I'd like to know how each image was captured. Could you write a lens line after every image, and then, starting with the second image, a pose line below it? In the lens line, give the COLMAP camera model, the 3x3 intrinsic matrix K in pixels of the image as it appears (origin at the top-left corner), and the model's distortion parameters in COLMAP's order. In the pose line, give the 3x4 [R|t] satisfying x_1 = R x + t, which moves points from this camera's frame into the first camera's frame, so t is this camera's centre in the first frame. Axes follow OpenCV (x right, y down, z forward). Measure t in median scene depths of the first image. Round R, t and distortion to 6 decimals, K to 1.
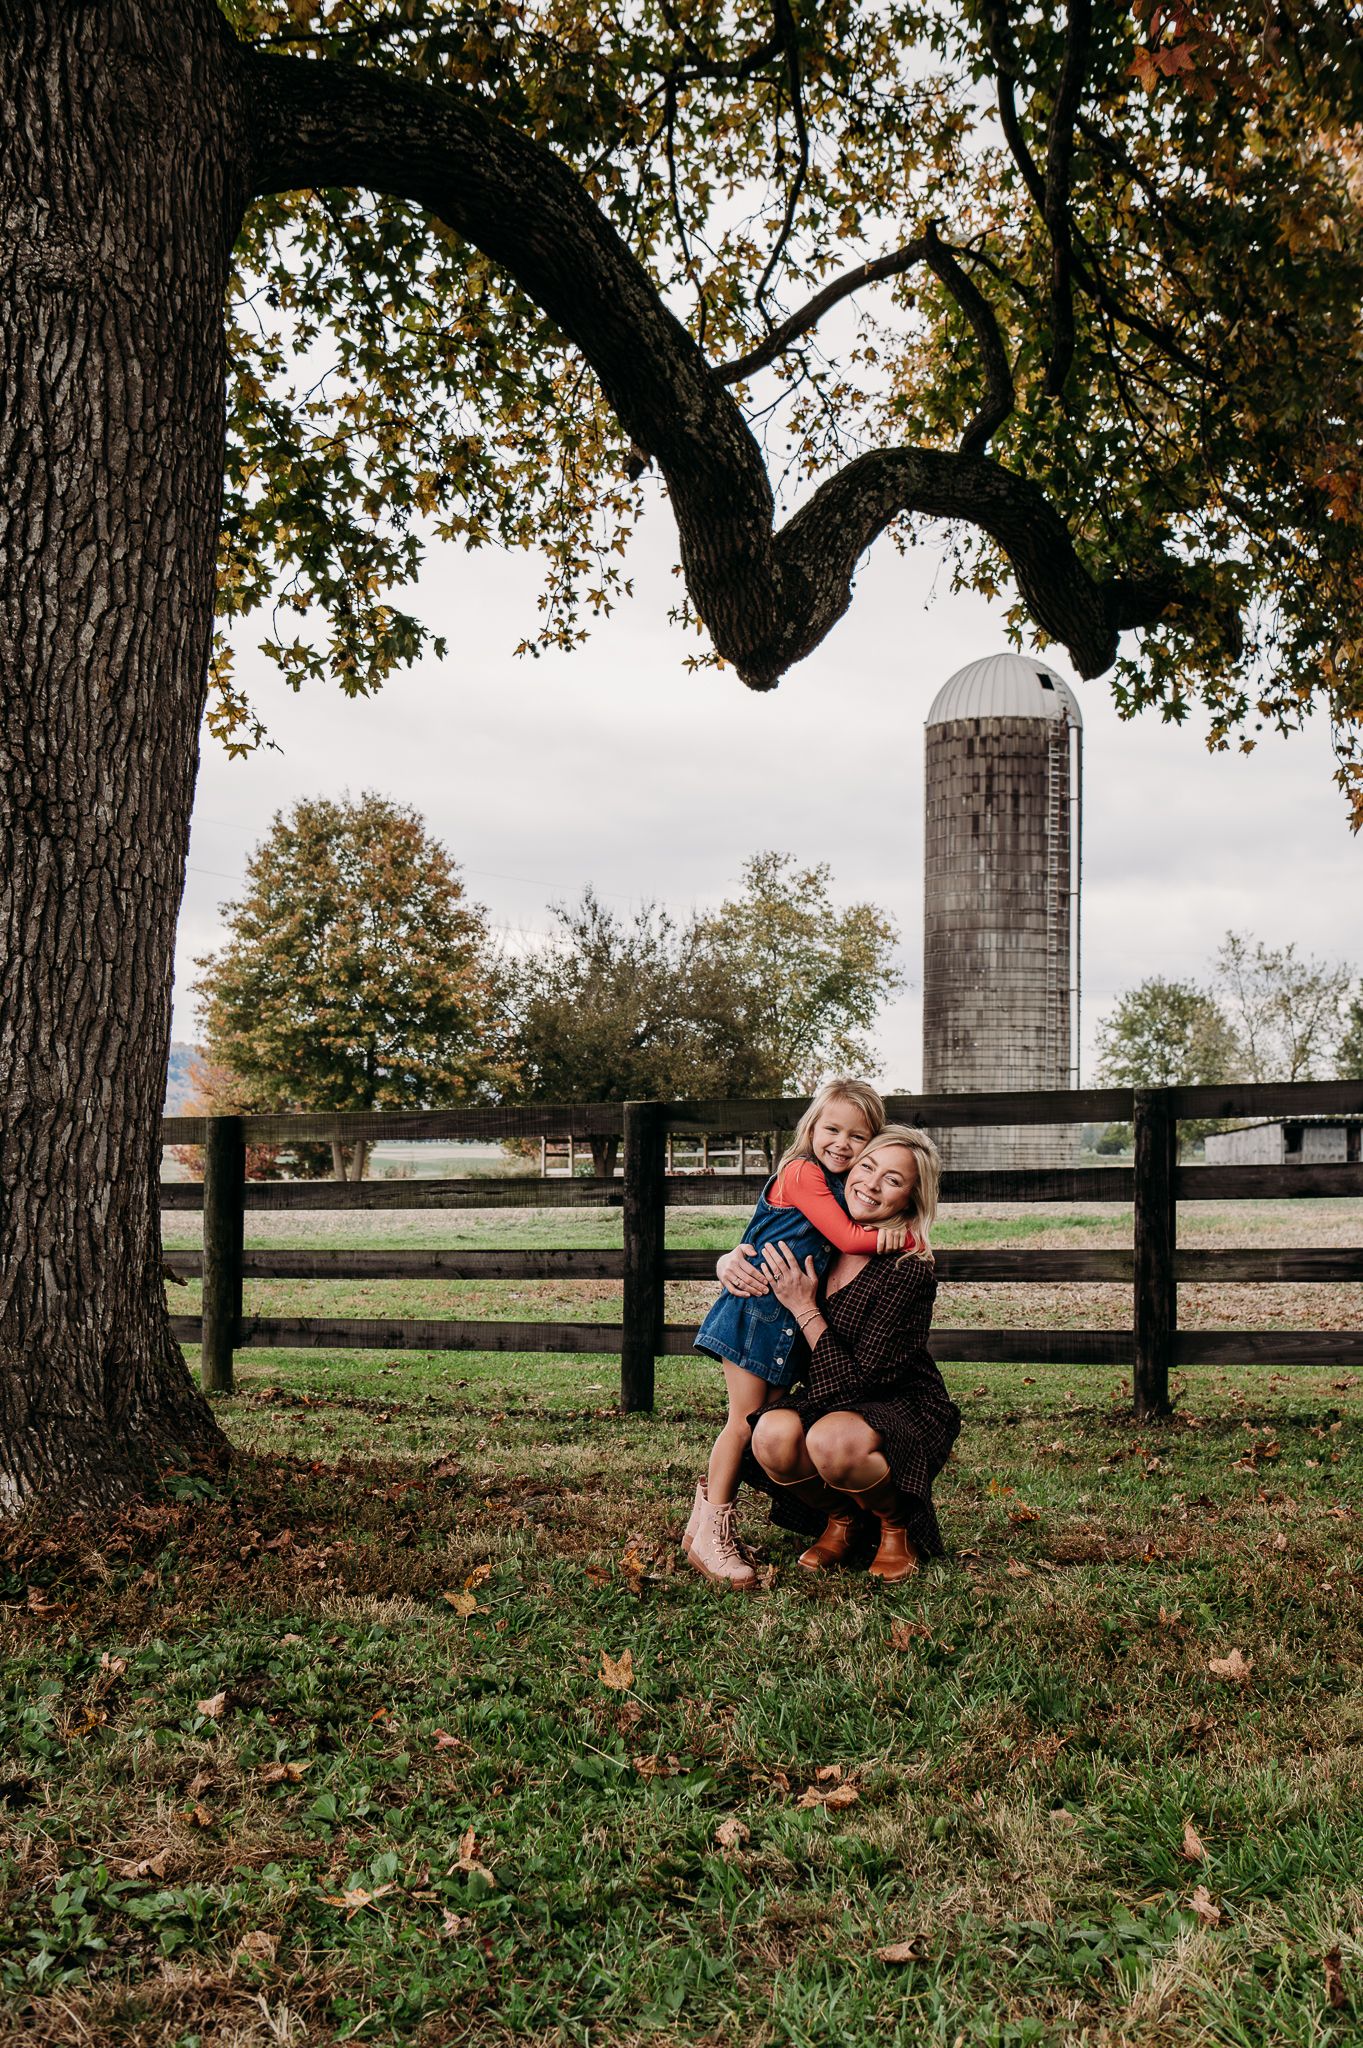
lens RADIAL K [[2368.1, 0, 715.9], [0, 2368.1, 1031.6], [0, 0, 1]] dist [-0.000159, 0.033928]
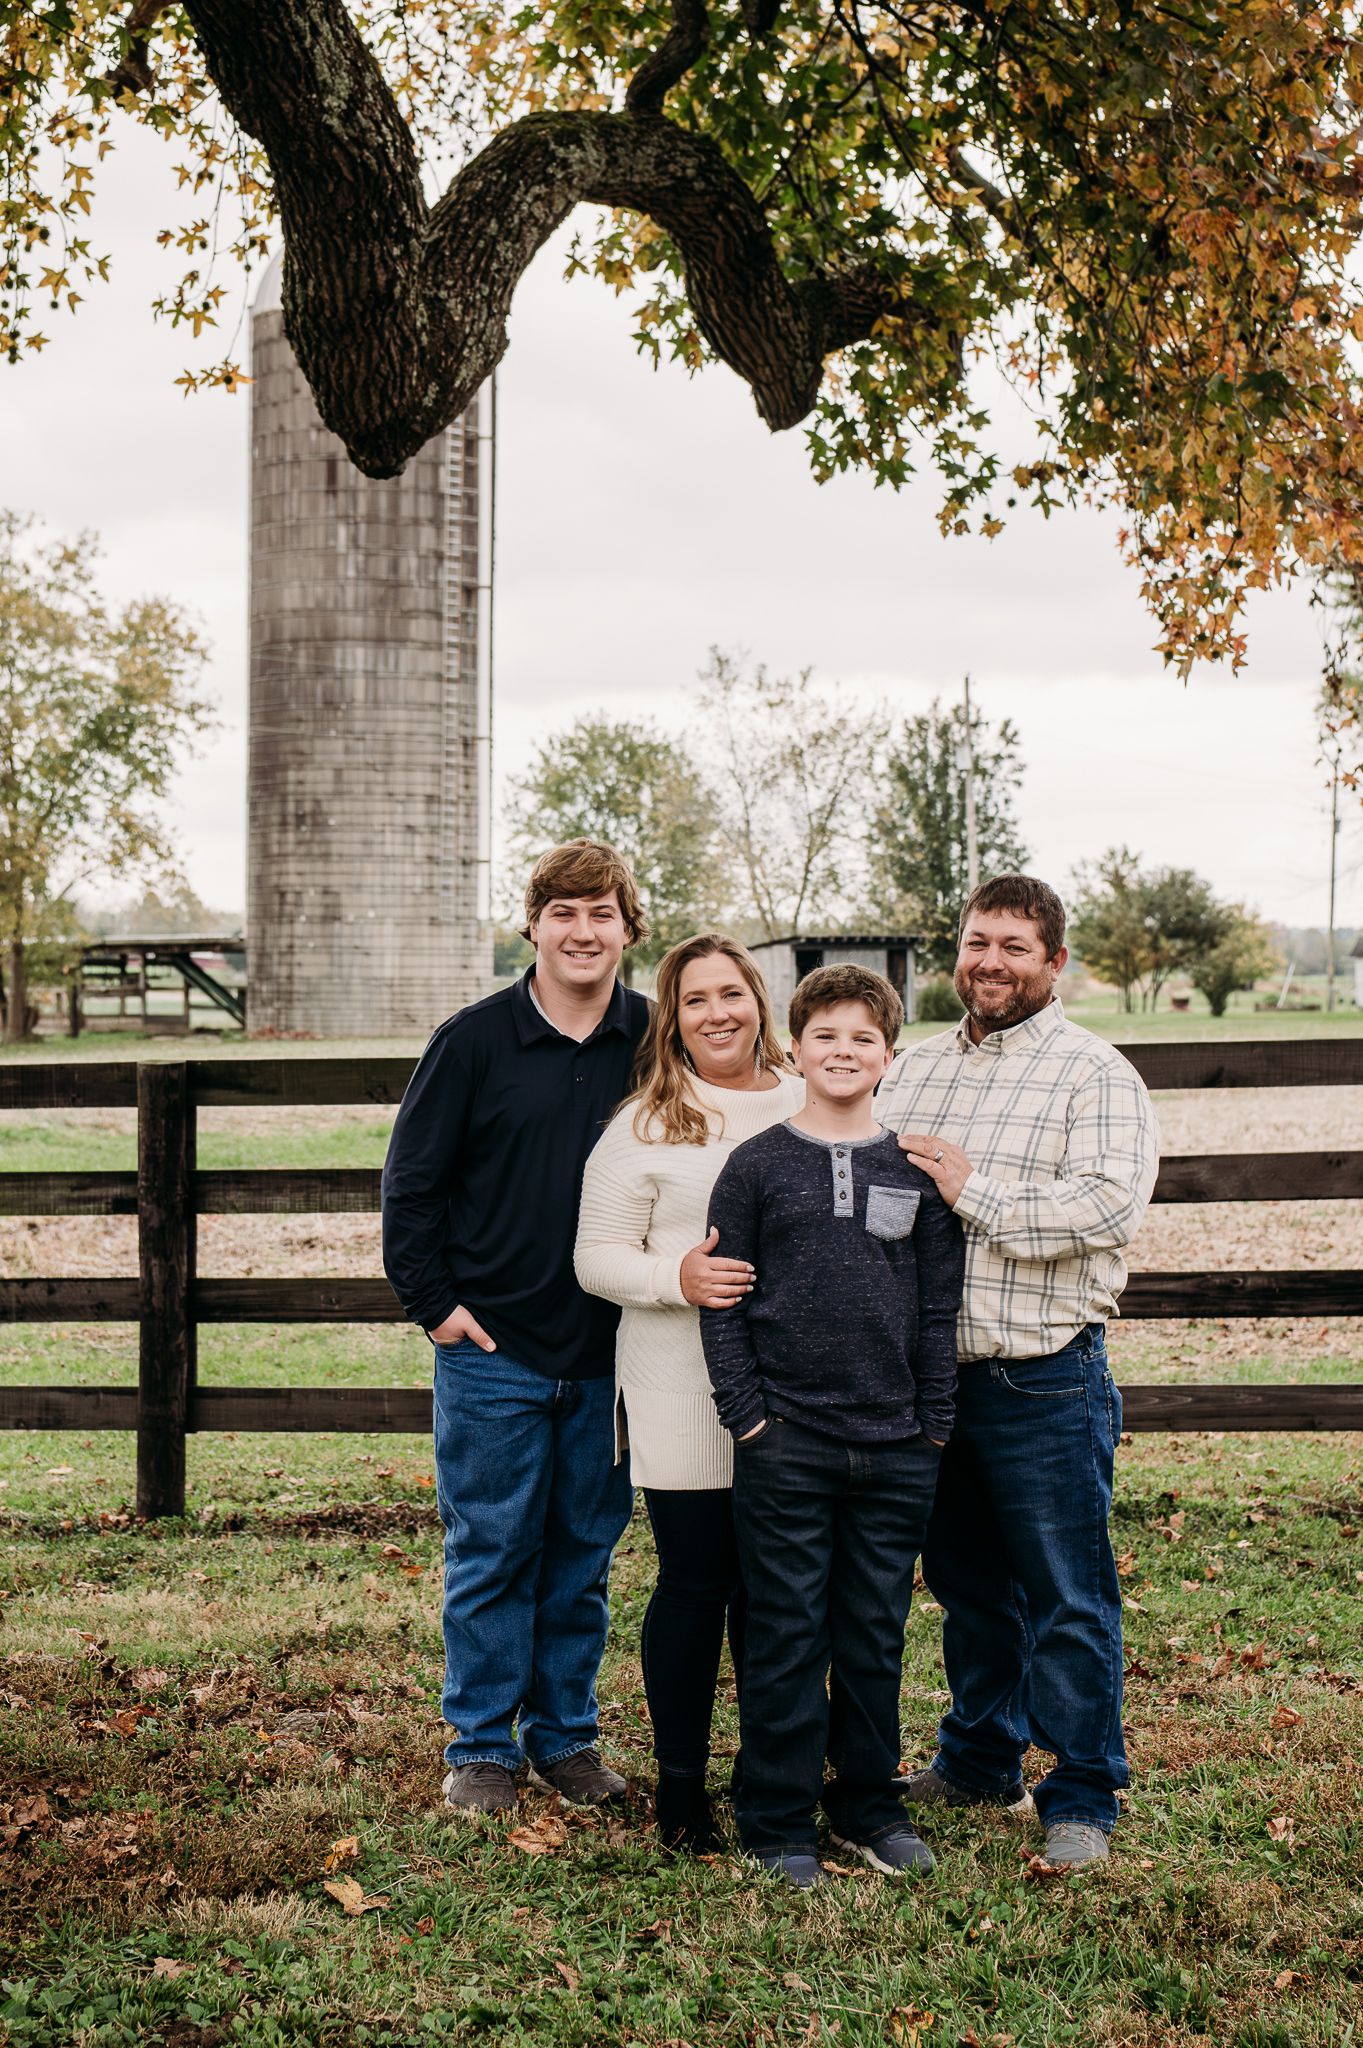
lens RADIAL K [[3752.2, 0, 693.8], [0, 3752.2, 1026.4], [0, 0, 1]] dist [-0.003605, 0.382399]
pose [[0.976459, -0.005228, 0.215638, -0.103577], [-0.008948, 0.997864, 0.064712, -0.045994], [-0.215516, -0.065119, 0.974327, -0.070102]]
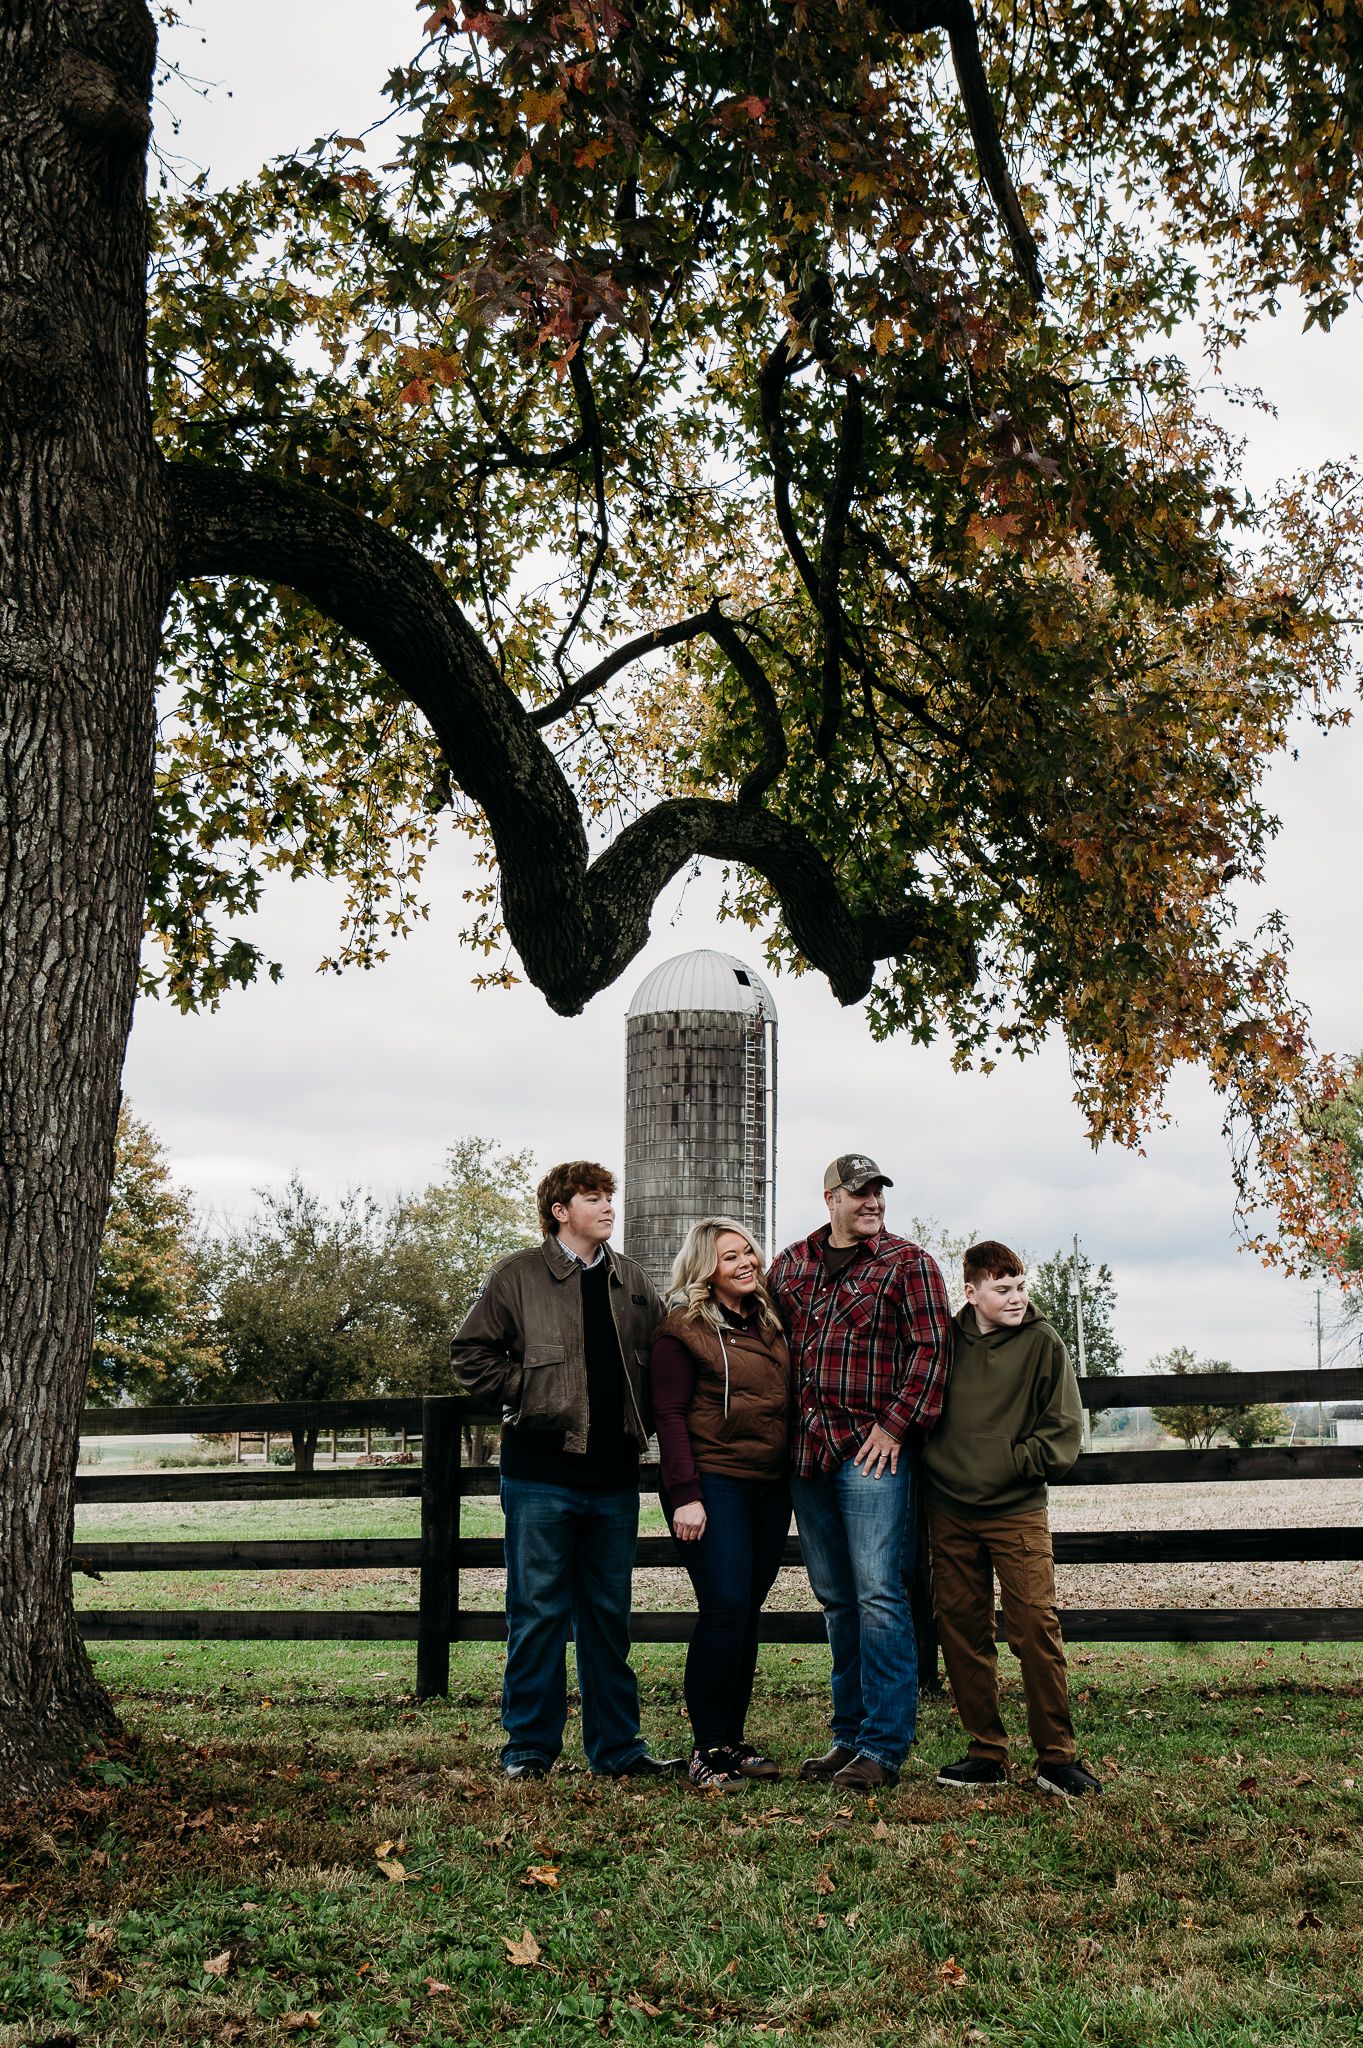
lens RADIAL K [[2333.8, 0, 714.6], [0, 2333.8, 1051.2], [0, 0, 1]] dist [0.001767, 0.023153]
pose [[0.991419, 0.017096, 0.129597, -0.042989], [-0.002522, 0.993728, -0.111799, -0.006607], [-0.130695, 0.110513, 0.985244, -0.052830]]
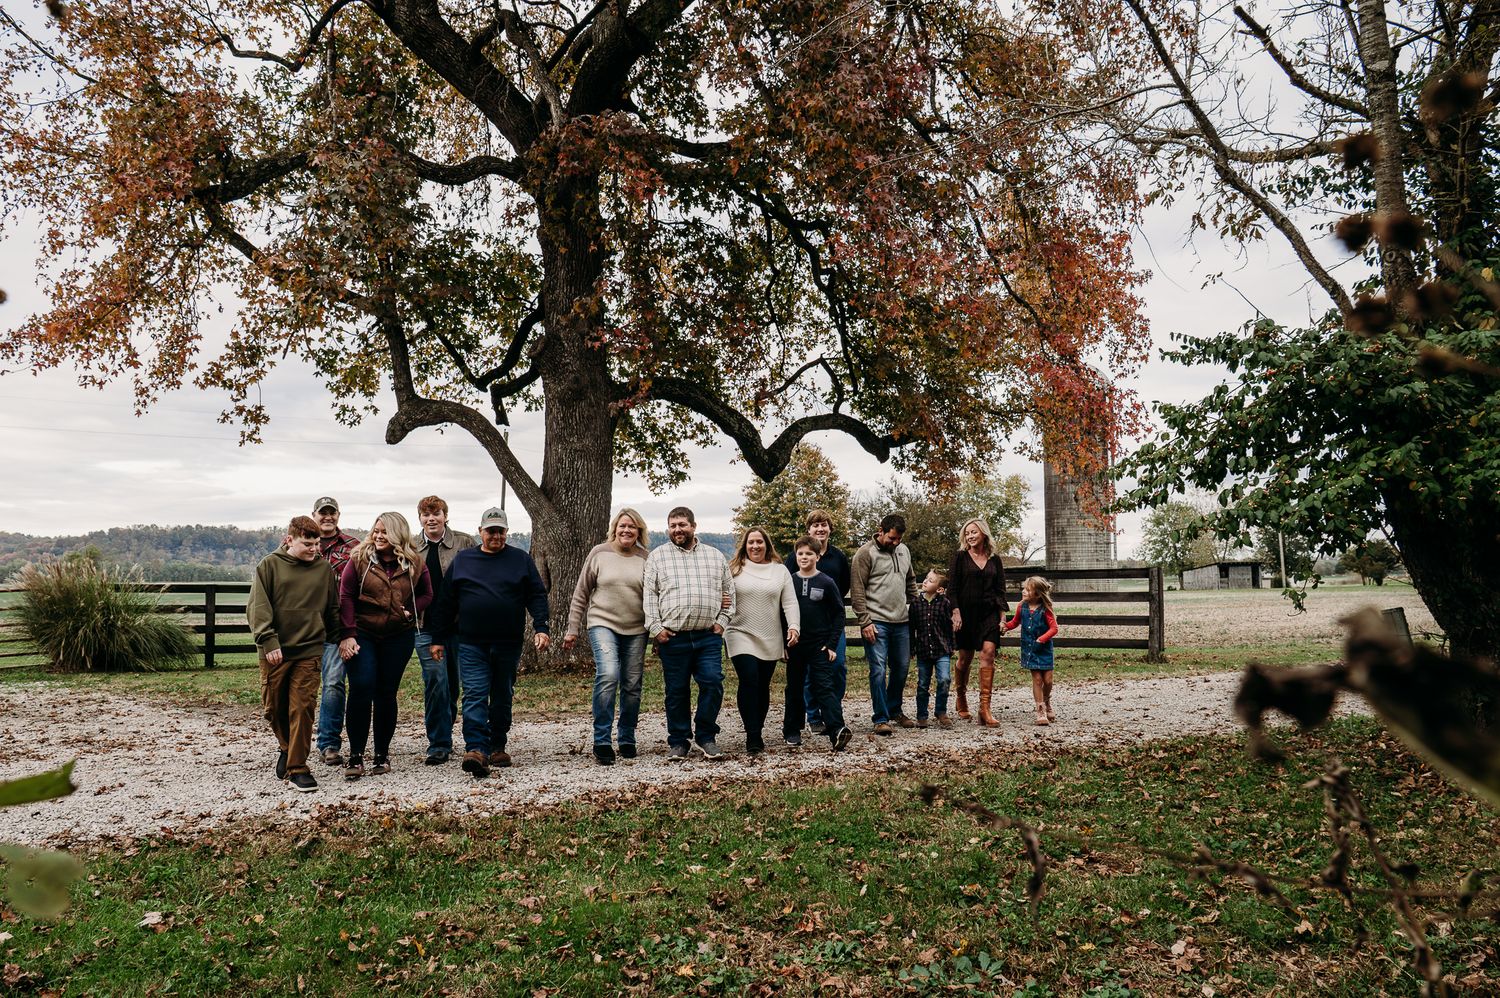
lens RADIAL K [[1070.0, 0, 755.4], [0, 1070.0, 498.7], [0, 0, 1]] dist [0.007732, 0.001568]
pose [[0.975523, -0.033805, -0.217282, 0.325245], [0.028123, 0.999178, -0.029191, -0.050218], [0.218090, 0.022366, 0.975672, -0.666517]]
